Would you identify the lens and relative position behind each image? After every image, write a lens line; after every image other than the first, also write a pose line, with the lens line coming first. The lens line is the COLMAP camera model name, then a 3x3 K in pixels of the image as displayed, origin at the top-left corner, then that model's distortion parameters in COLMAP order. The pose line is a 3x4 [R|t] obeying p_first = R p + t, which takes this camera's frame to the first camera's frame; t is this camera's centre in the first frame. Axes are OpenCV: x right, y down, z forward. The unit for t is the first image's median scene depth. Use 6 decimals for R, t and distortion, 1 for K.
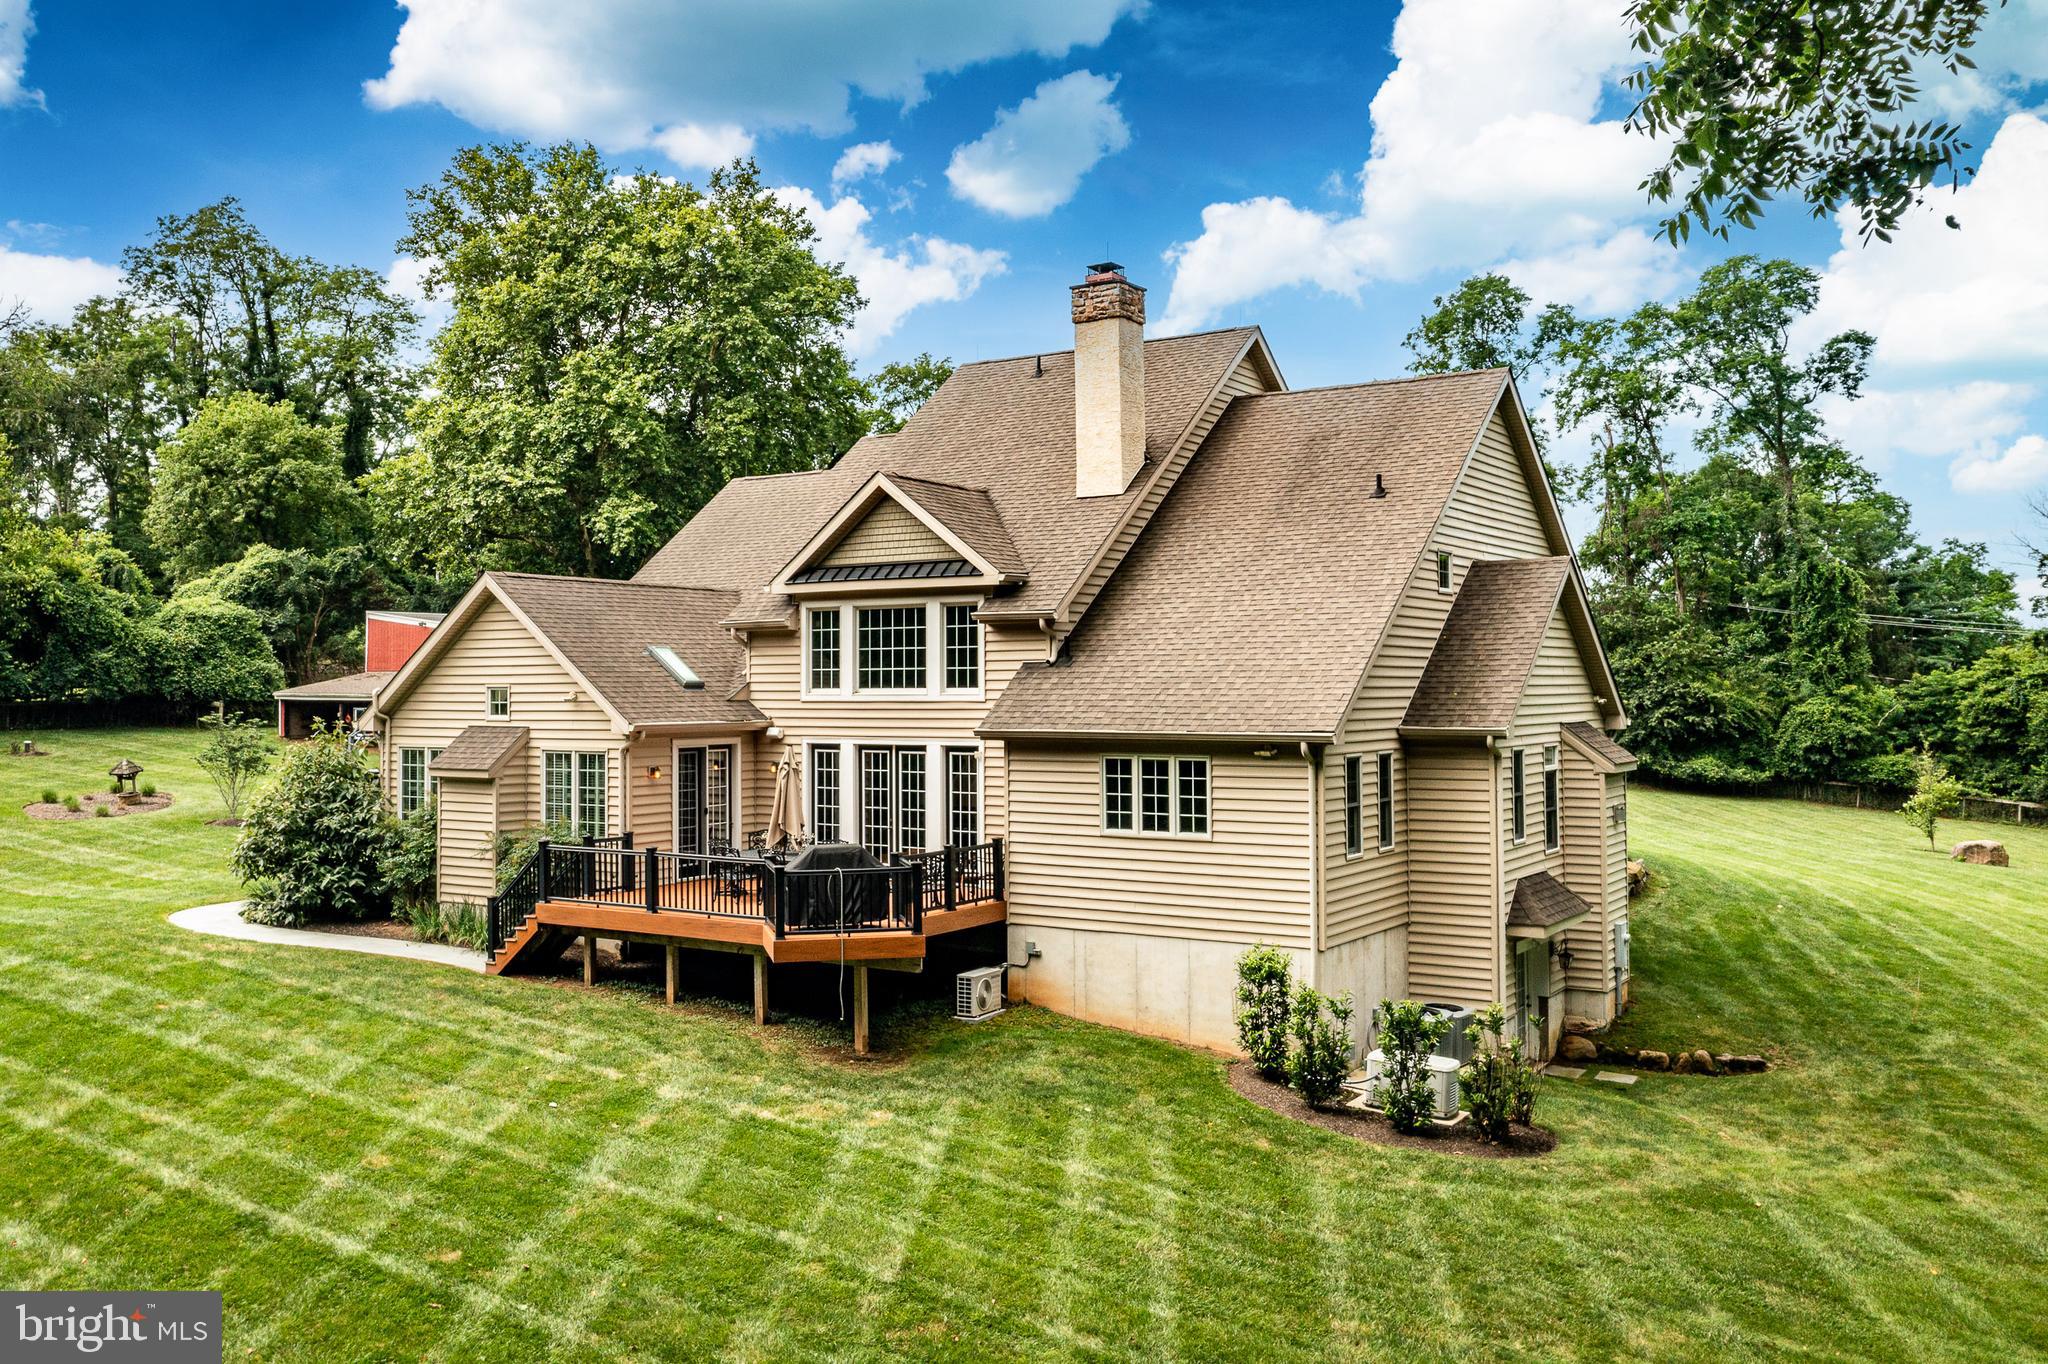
lens RADIAL K [[1734.1, 0, 1043.4], [0, 1734.1, 688.5], [0, 0, 1]] dist [-0.032765, 0.001070]
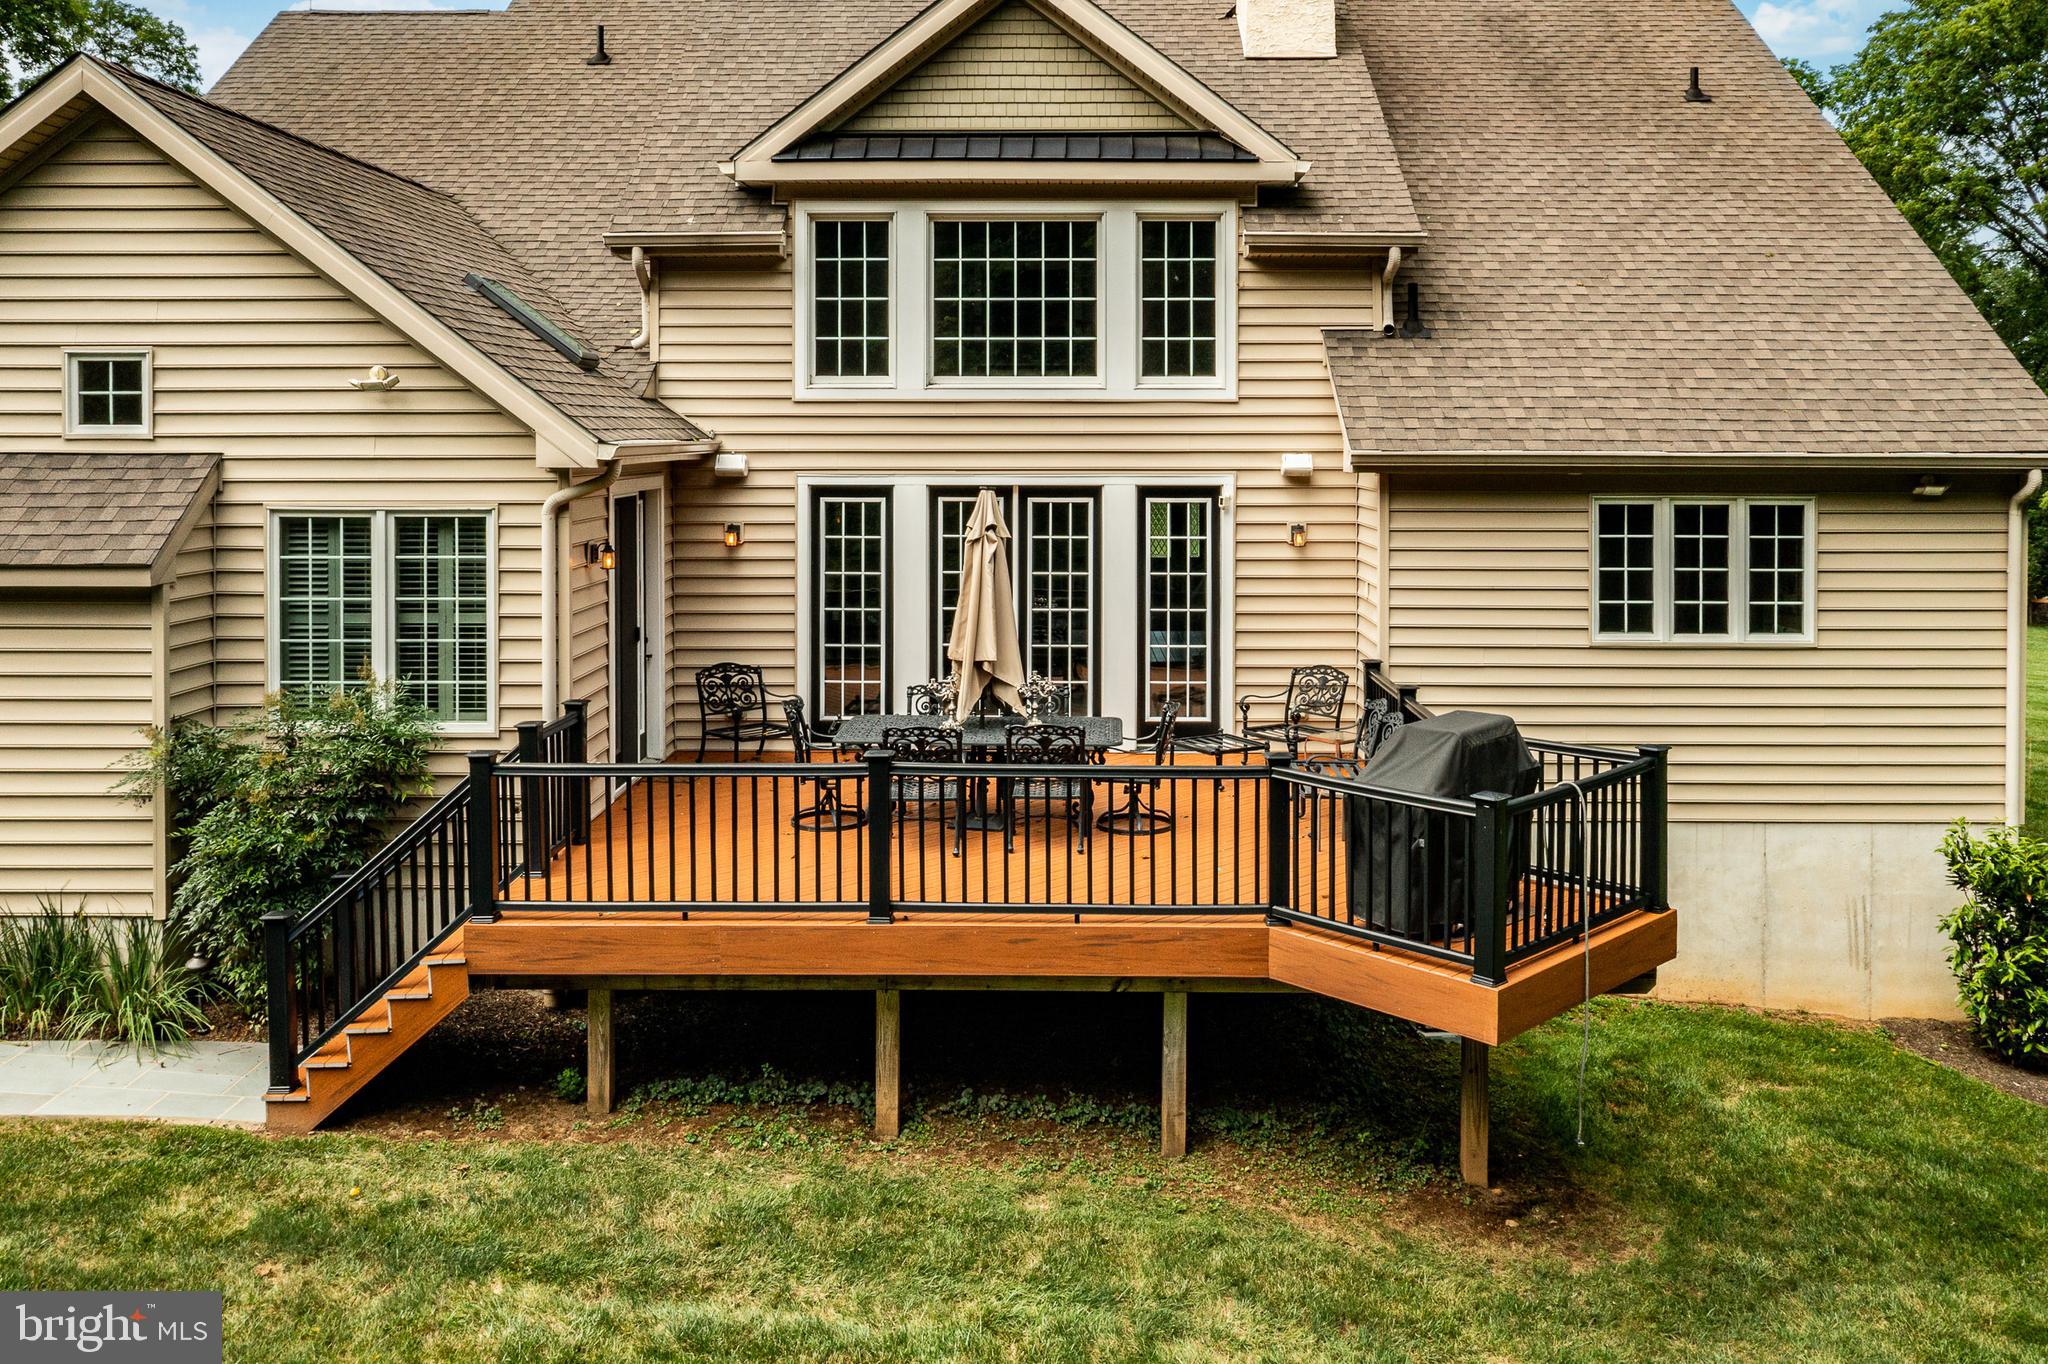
lens RADIAL K [[1628.6, 0, 1058.5], [0, 1628.6, 488.2], [0, 0, 1]] dist [-0.015199, 0.022193]
pose [[0.855437, -0.014027, 0.517717, -0.326870], [-0.004119, 0.999417, 0.033883, 0.016627], [-0.517890, -0.031117, 0.854881, 0.574655]]
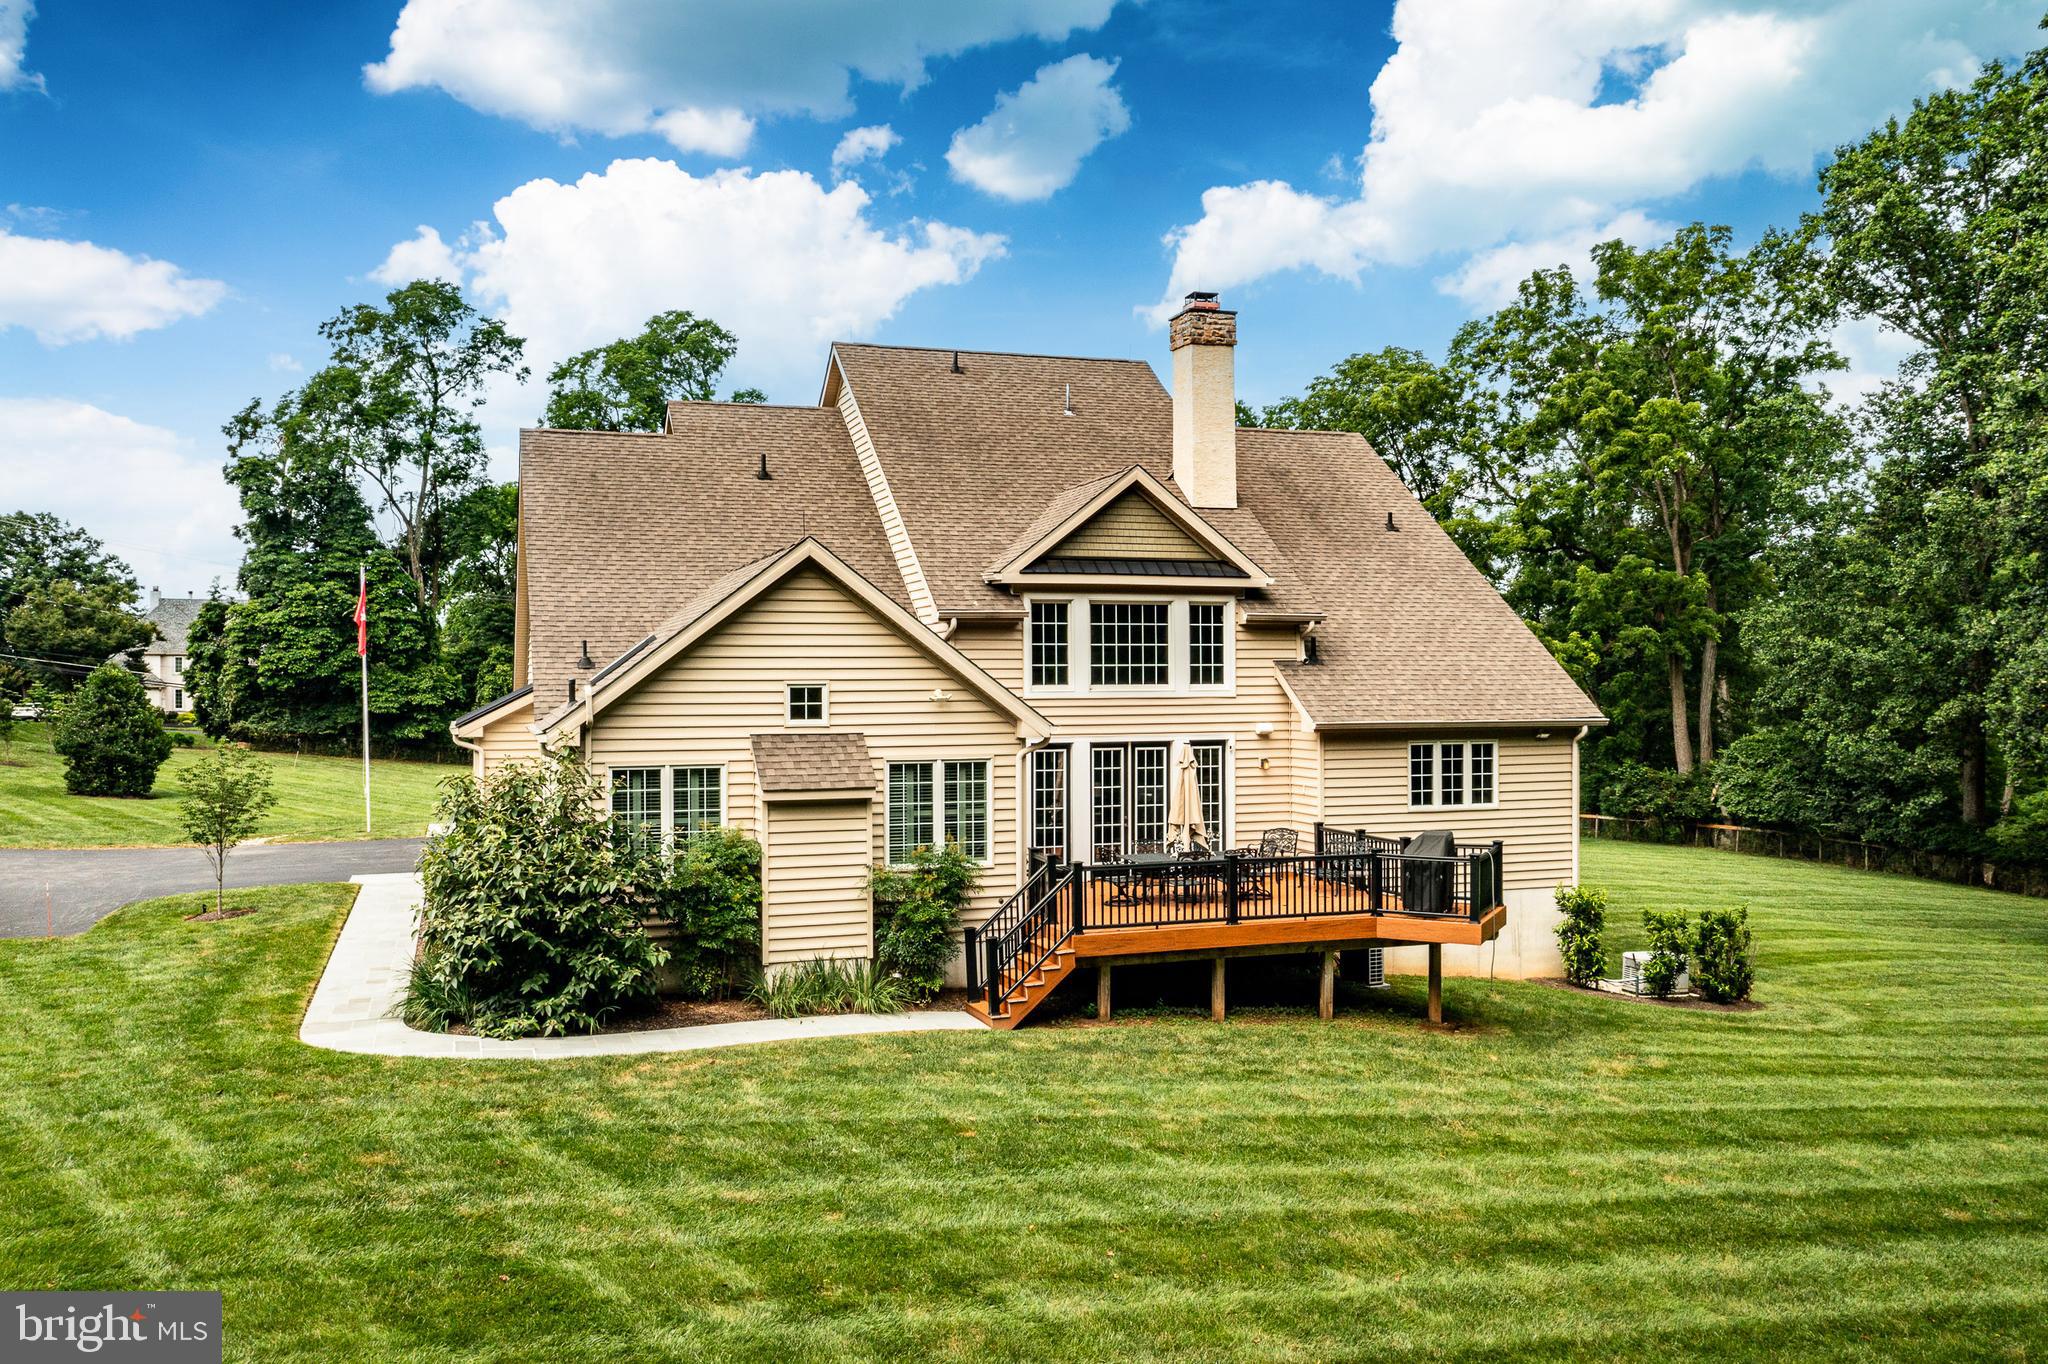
lens RADIAL K [[1628.6, 0, 1027.4], [0, 1628.6, 678.2], [0, 0, 1]] dist [-0.015199, 0.022193]
pose [[0.632053, -0.000679, 0.774925, -0.845767], [0.001677, 0.999998, -0.000491, -0.003389], [-0.774923, 0.001610, 0.632053, 0.452709]]
